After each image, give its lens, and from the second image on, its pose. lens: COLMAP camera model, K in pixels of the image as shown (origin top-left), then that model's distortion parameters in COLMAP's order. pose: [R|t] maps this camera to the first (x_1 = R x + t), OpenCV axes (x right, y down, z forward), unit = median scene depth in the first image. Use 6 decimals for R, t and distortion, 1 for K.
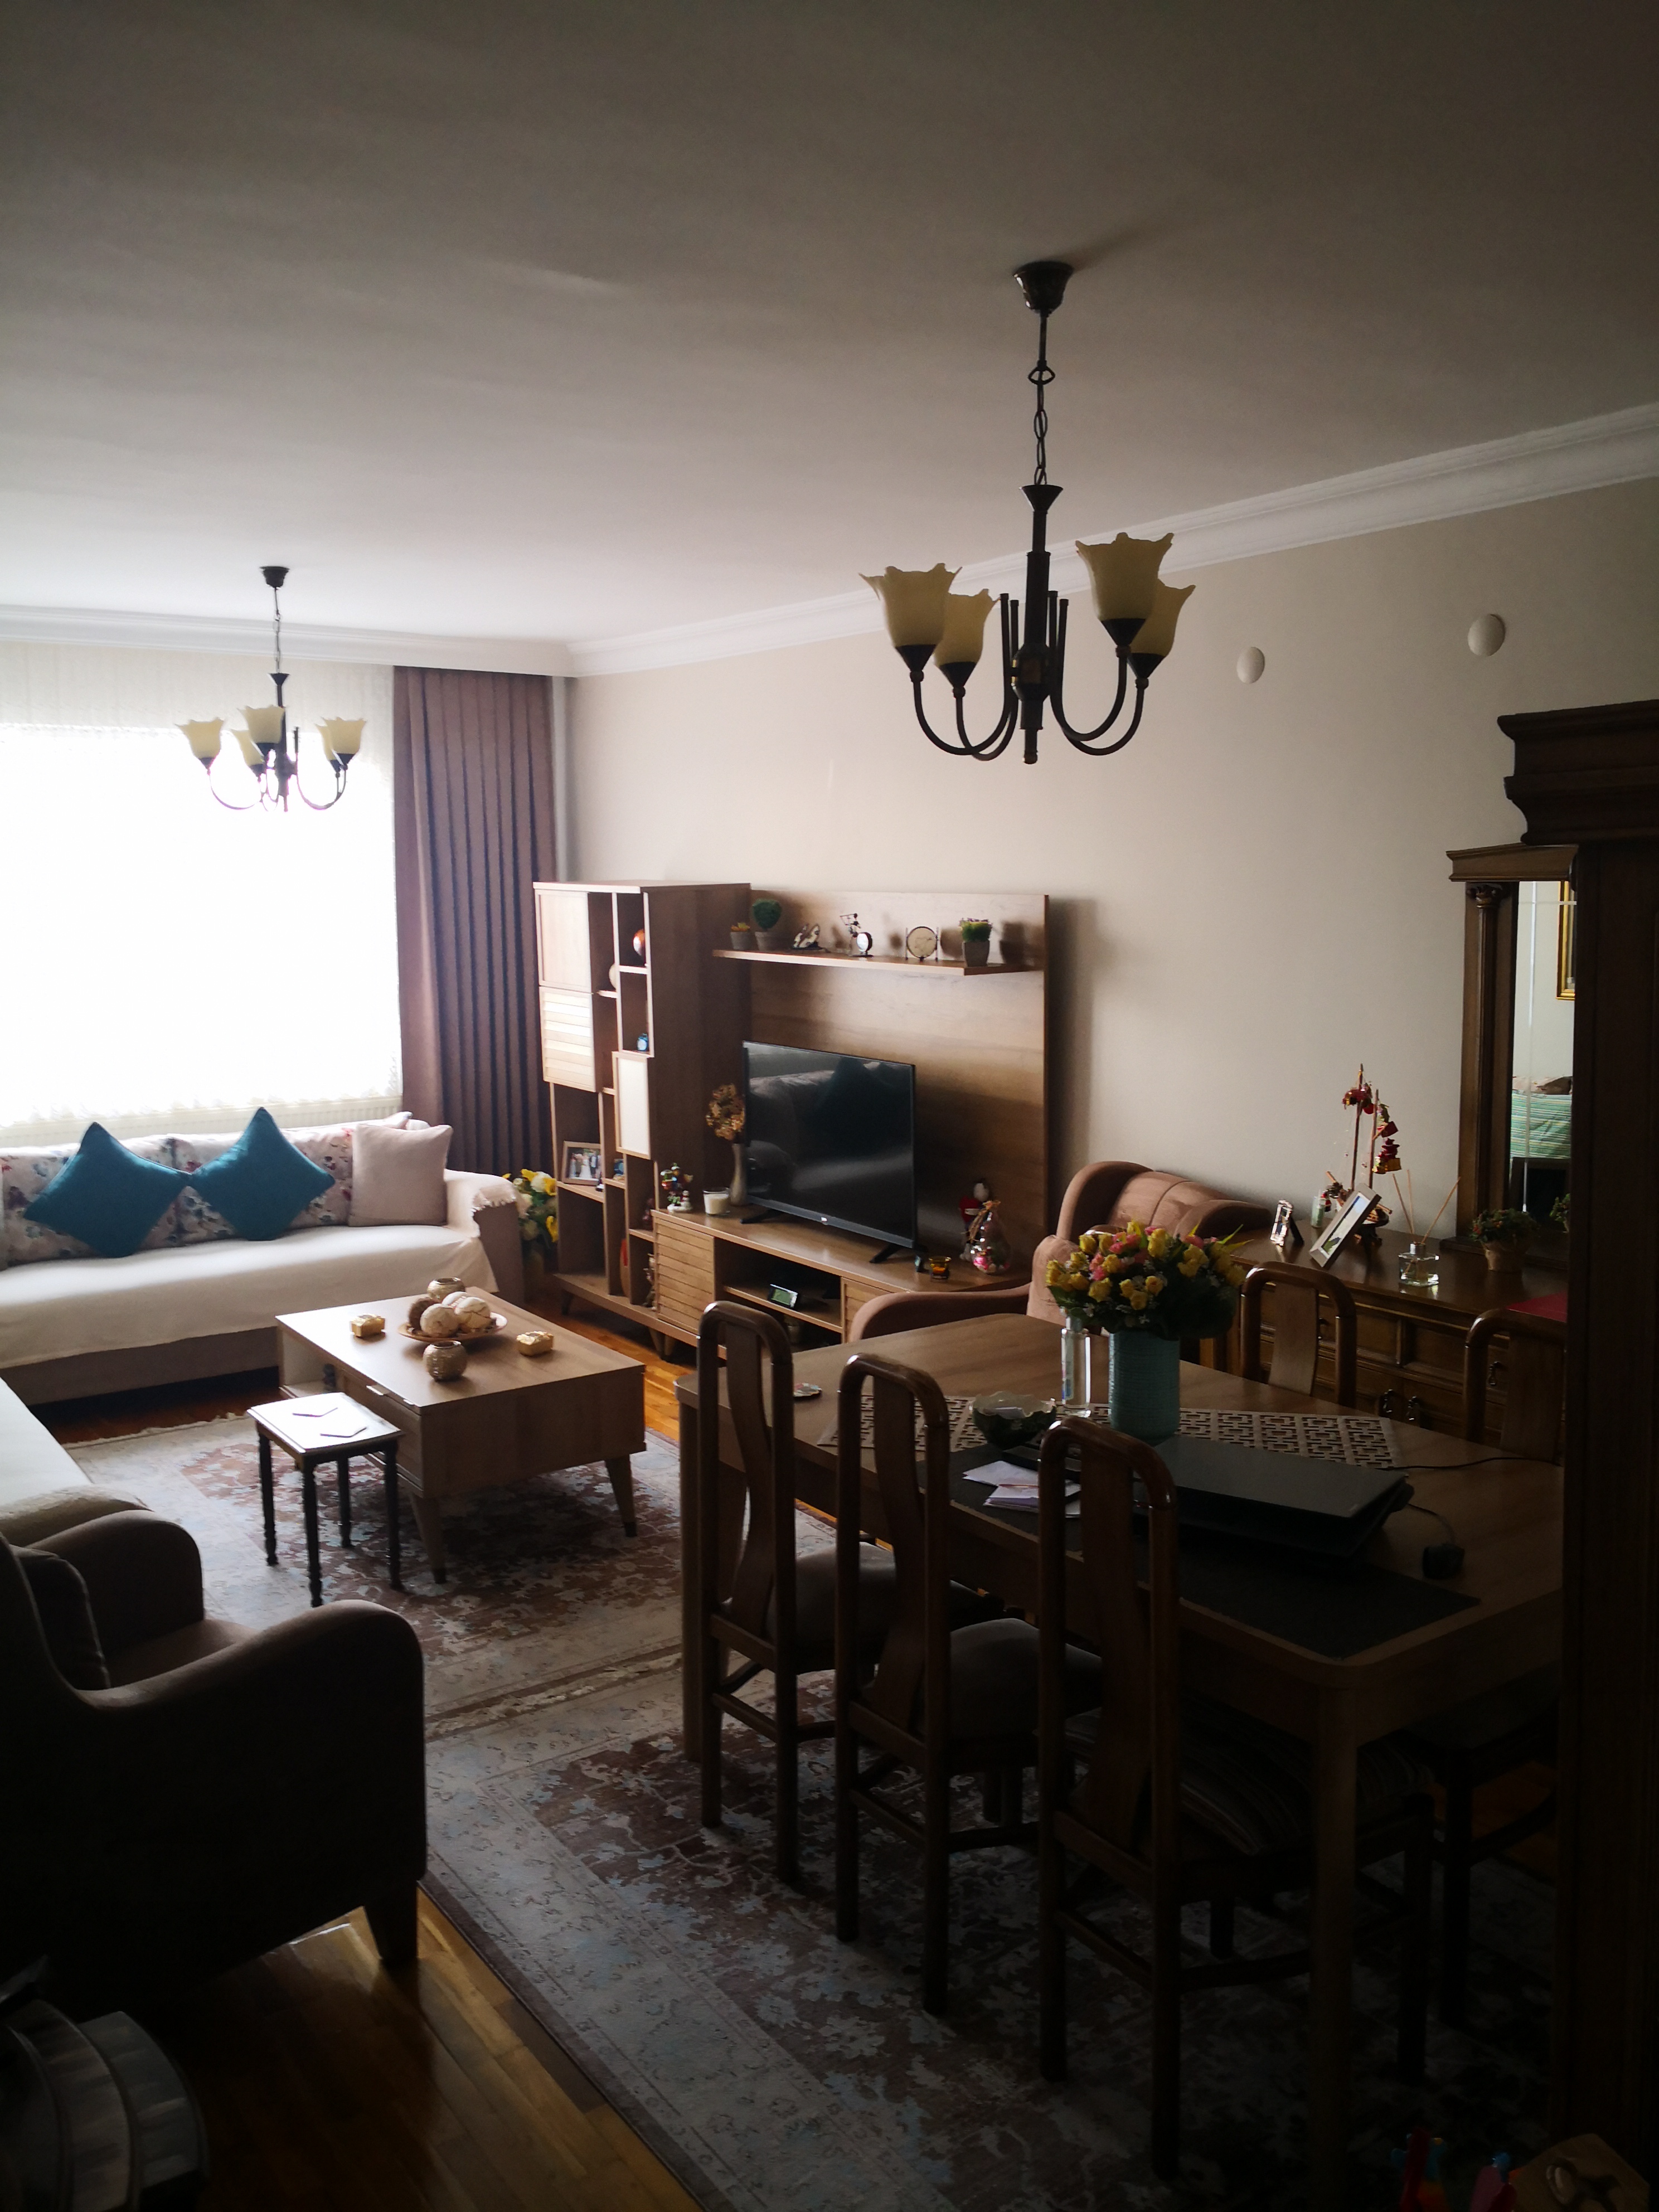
lens RADIAL K [[1797.8, 0, 823.6], [0, 1797.8, 1108.5], [0, 0, 1]] dist [0.015701, -0.037987]
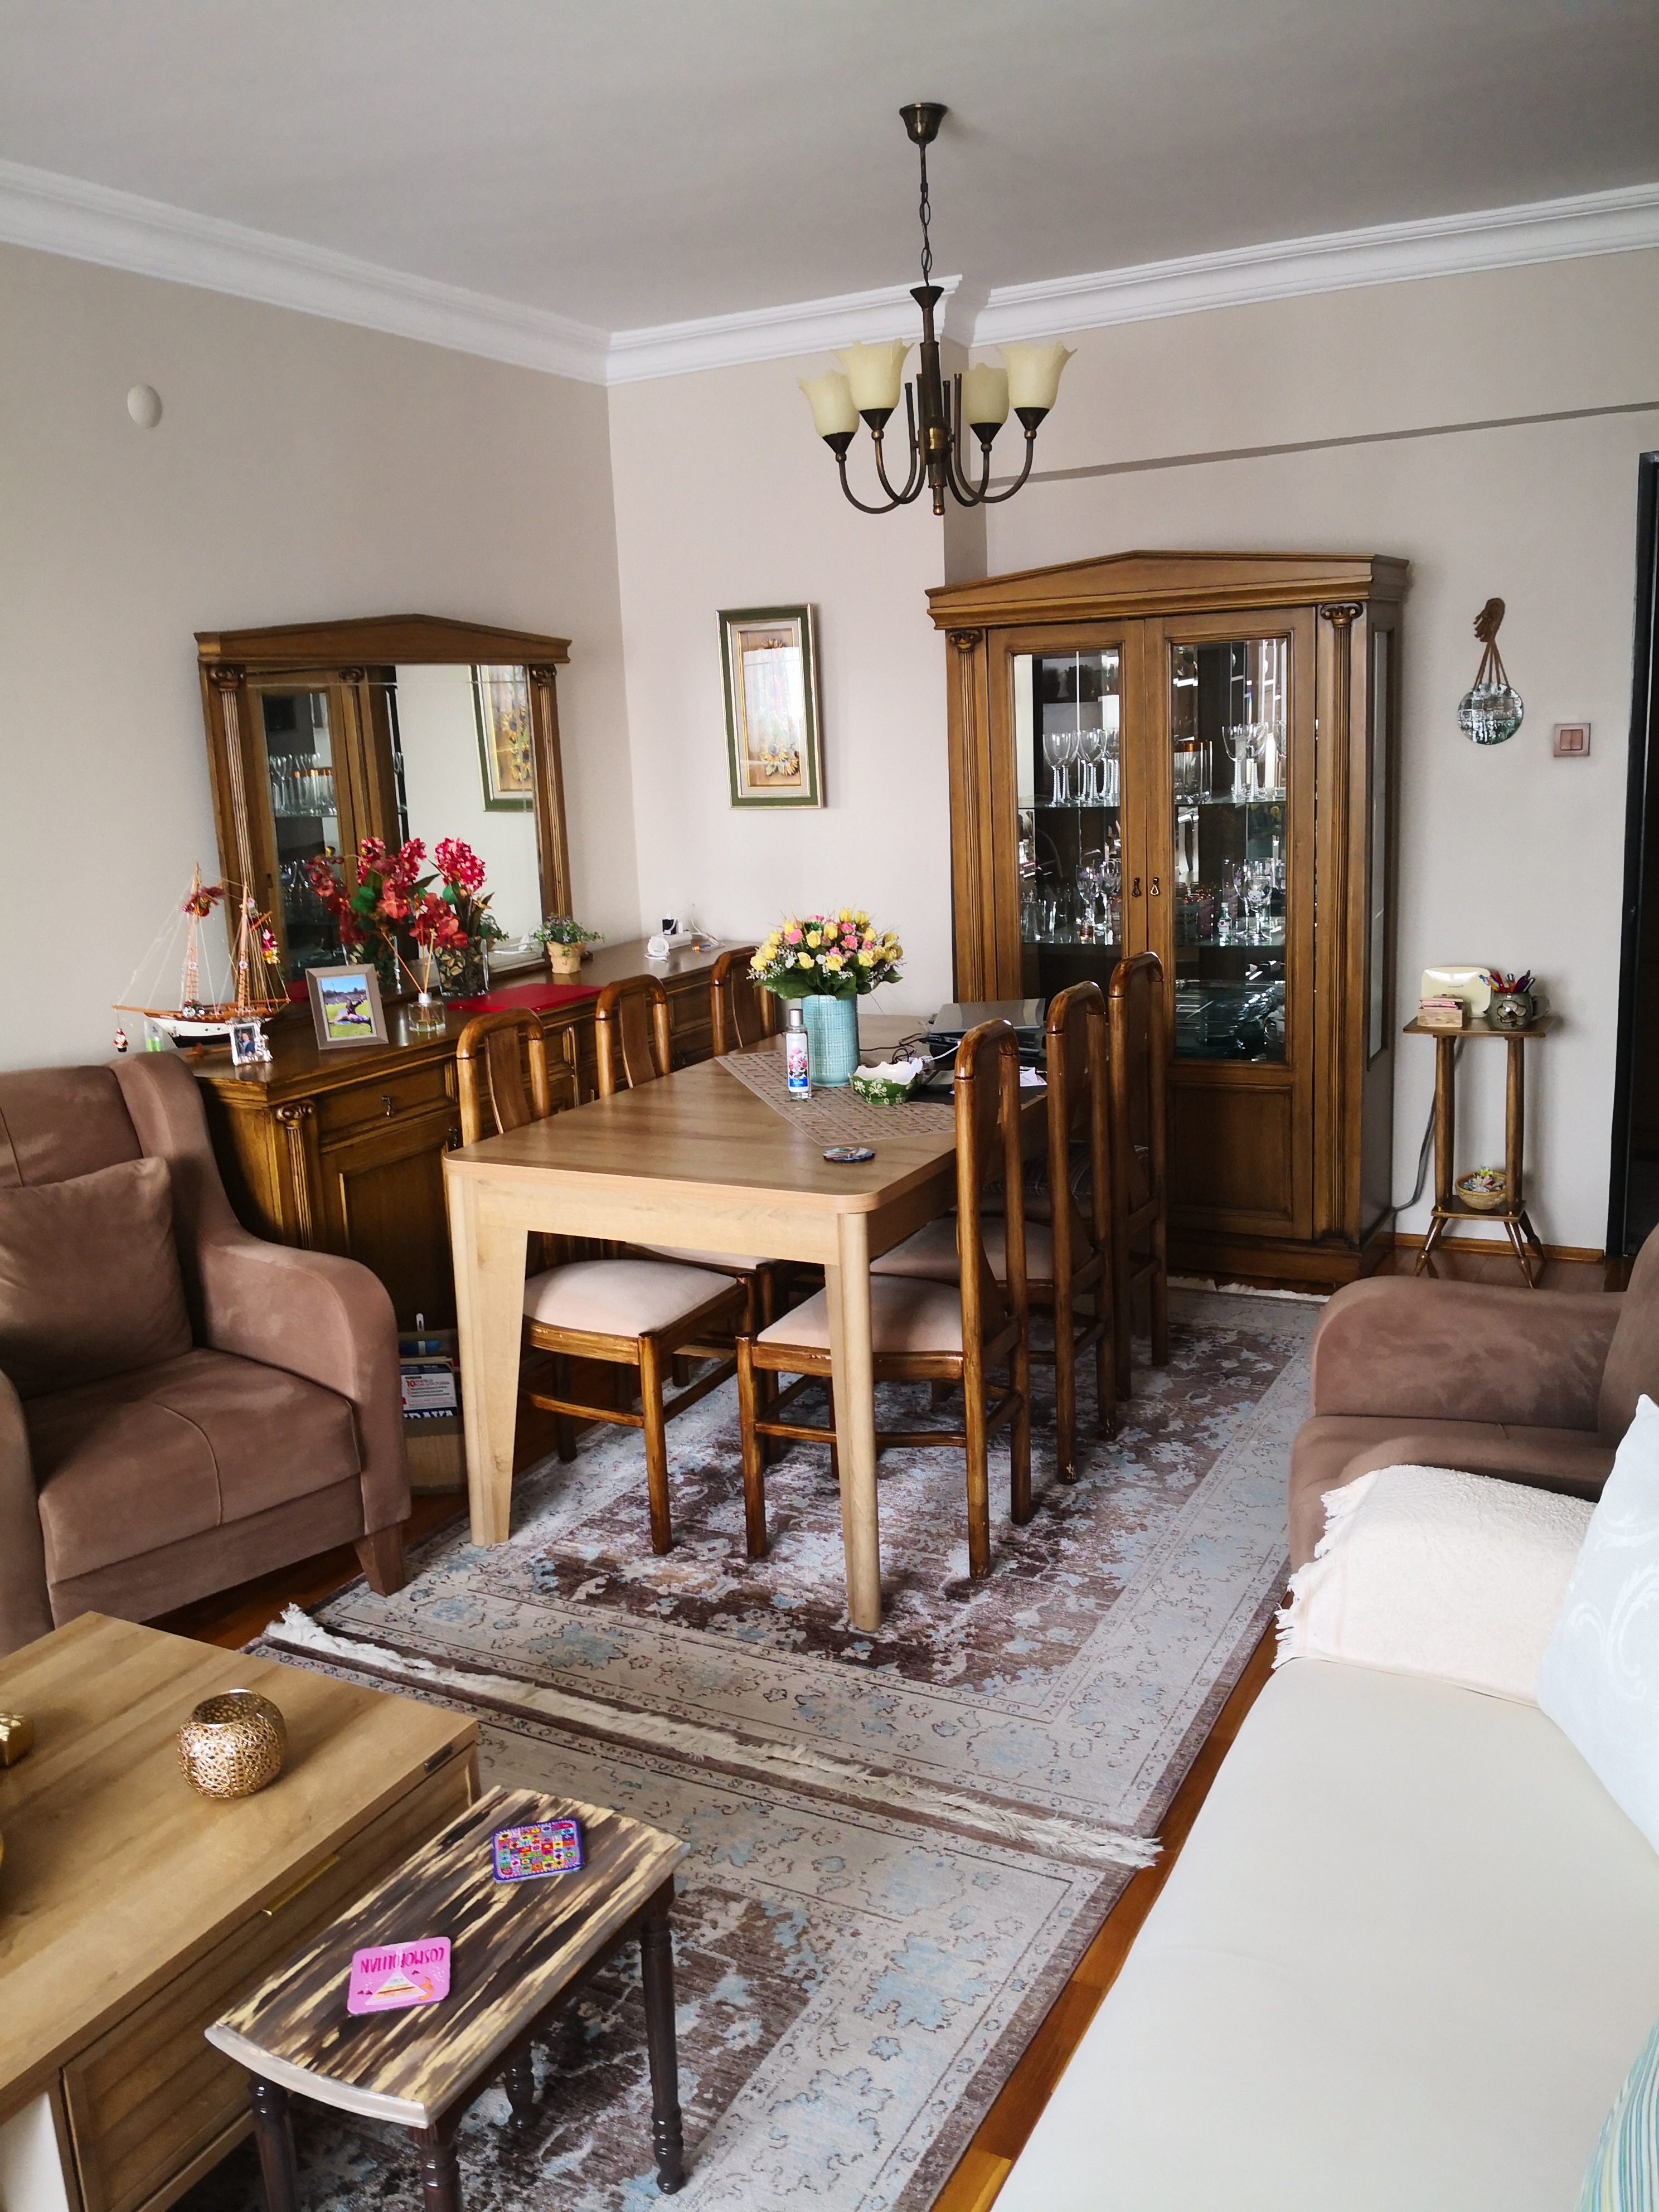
lens RADIAL K [[1797.8, 0, 831.0], [0, 1797.8, 1098.3], [0, 0, 1]] dist [0.015701, -0.037987]
pose [[-0.455529, -0.158542, 0.875990, -0.991474], [0.160799, 0.953174, 0.256130, -0.137050], [-0.875578, 0.257533, -0.408705, 1.649058]]
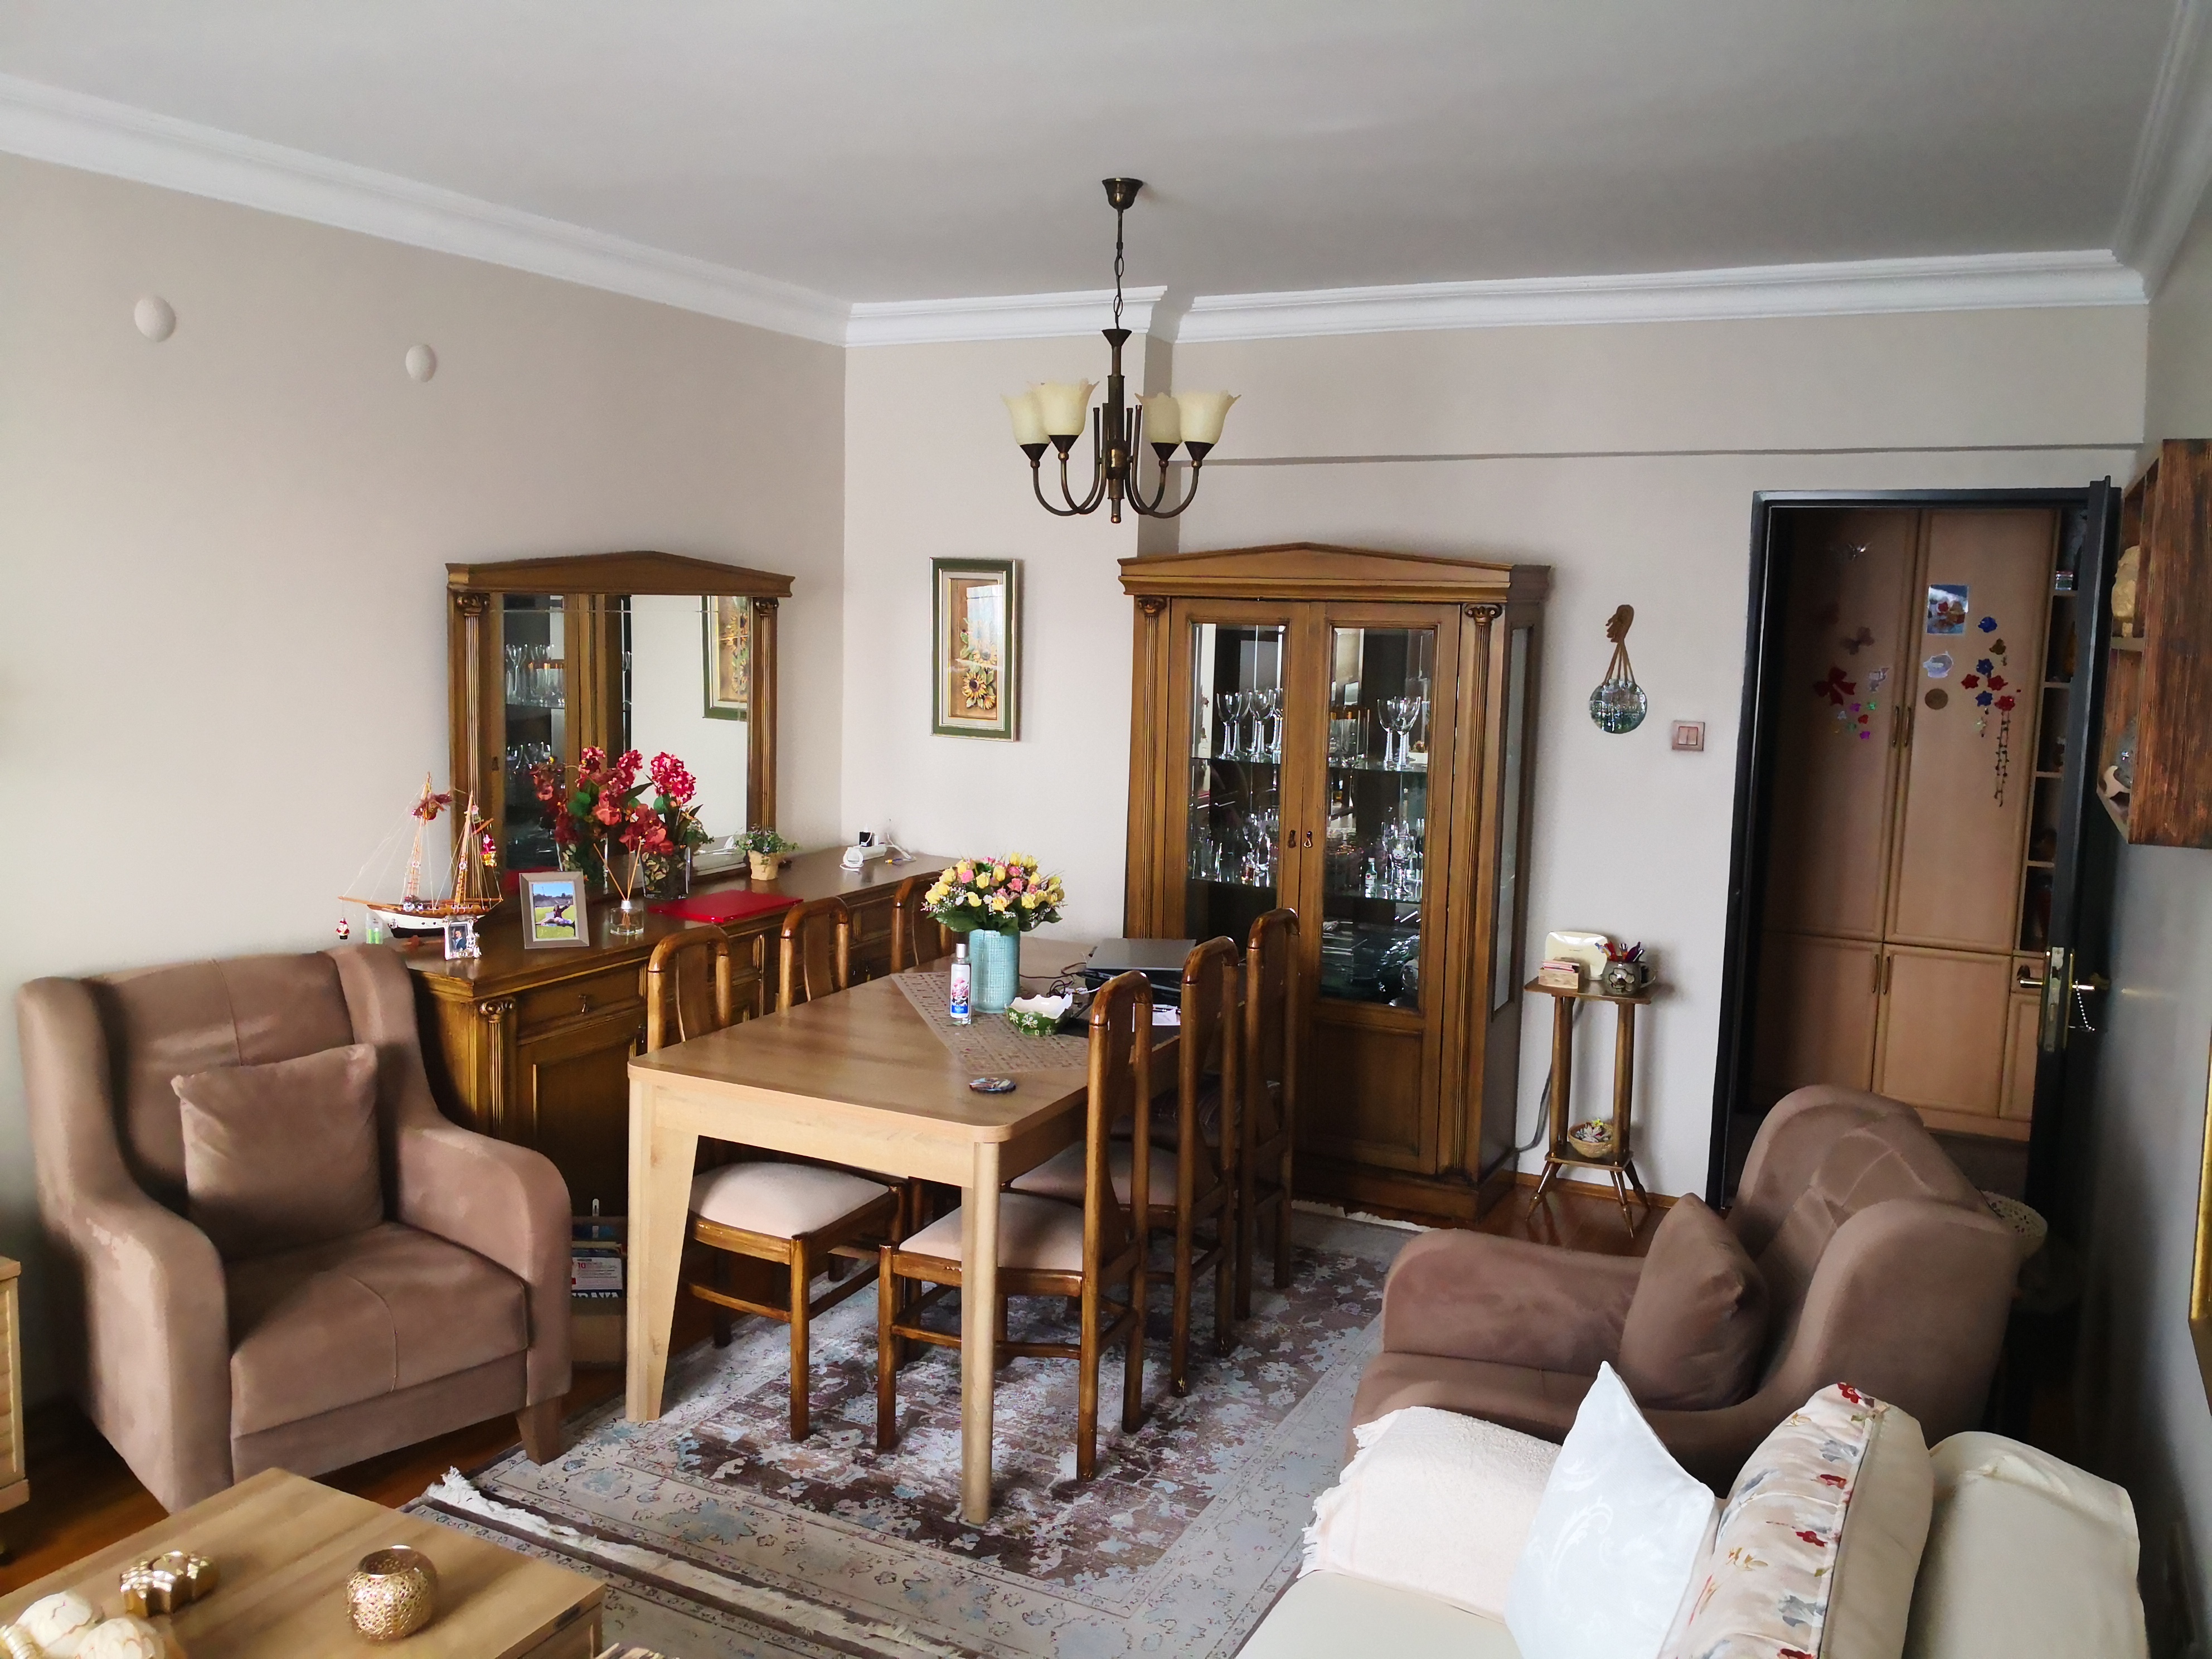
lens RADIAL K [[1797.8, 0, 1104.7], [0, 1797.8, 833.5], [0, 0, 1]] dist [0.015701, -0.037987]
pose [[-0.473172, -0.122433, 0.872421, -1.129833], [0.088632, 0.978655, 0.185412, -0.212717], [-0.876500, 0.165057, -0.452221, 1.659553]]
